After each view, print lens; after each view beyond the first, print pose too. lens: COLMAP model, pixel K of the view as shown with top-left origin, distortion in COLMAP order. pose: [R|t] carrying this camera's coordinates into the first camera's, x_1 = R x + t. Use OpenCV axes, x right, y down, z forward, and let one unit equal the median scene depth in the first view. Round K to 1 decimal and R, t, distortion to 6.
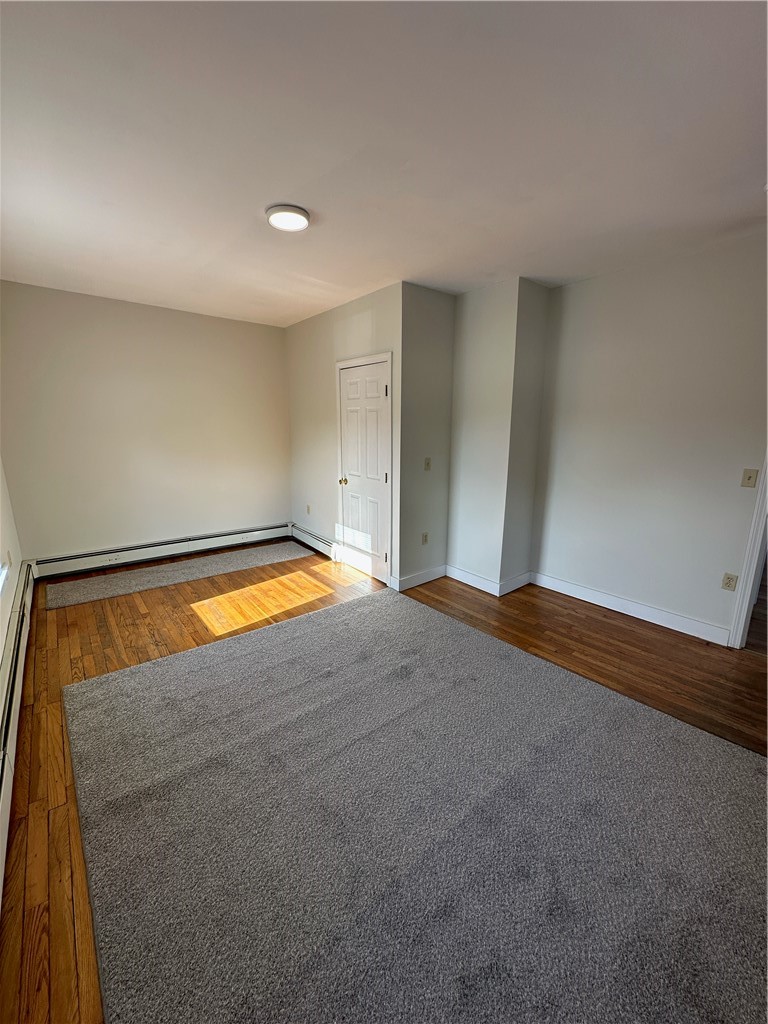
lens RADIAL K [[408.8, 0, 382.2], [0, 408.8, 512.6], [0, 0, 1]] dist [-0.003348, 0.000676]
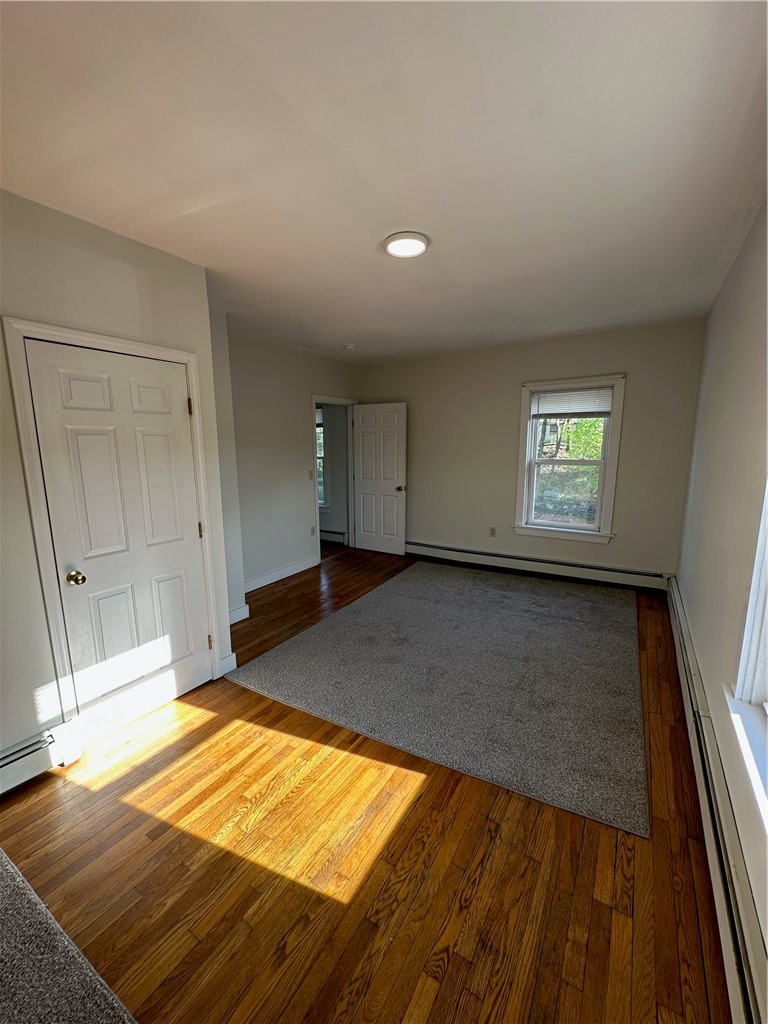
lens RADIAL K [[408.8, 0, 382.2], [0, 408.8, 512.6], [0, 0, 1]] dist [-0.003348, 0.000676]
pose [[-0.328572, -0.156930, 0.931350, -0.794771], [0.212699, 0.948474, 0.234854, -0.228048], [-0.920217, 0.275264, -0.278263, 0.972059]]
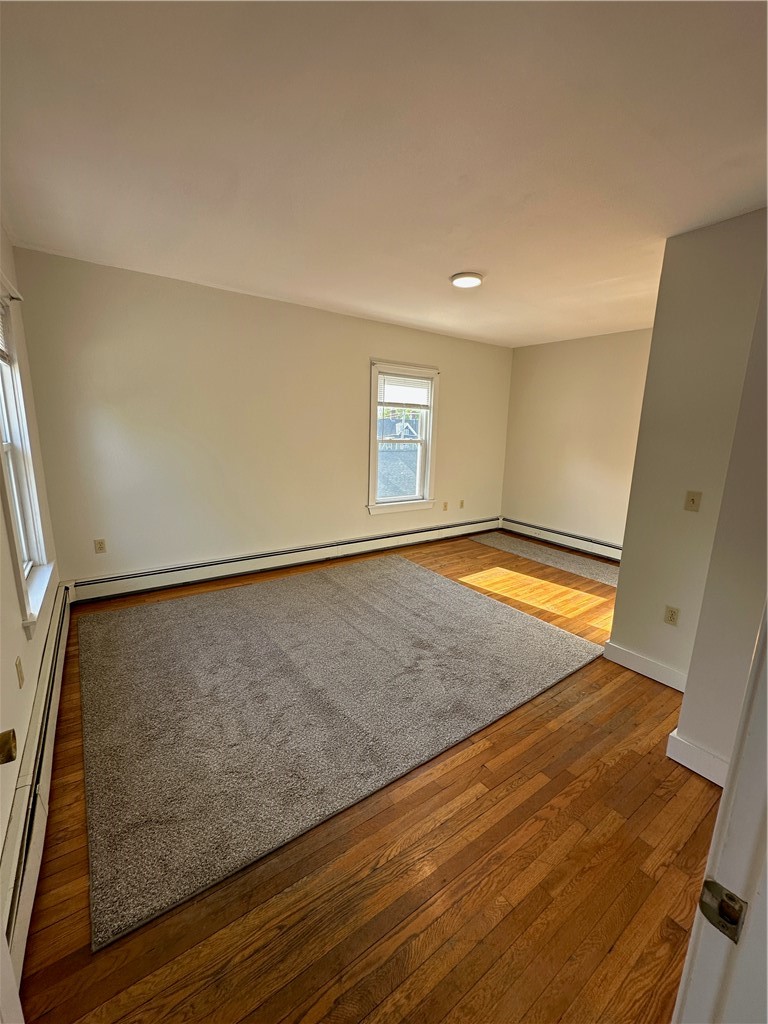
lens RADIAL K [[408.8, 0, 382.2], [0, 408.8, 512.6], [0, 0, 1]] dist [-0.003348, 0.000676]
pose [[-0.061843, 0.194126, -0.979025, 0.825536], [-0.242328, 0.948632, 0.203407, -0.123460], [0.968221, 0.249824, -0.011624, 0.605273]]
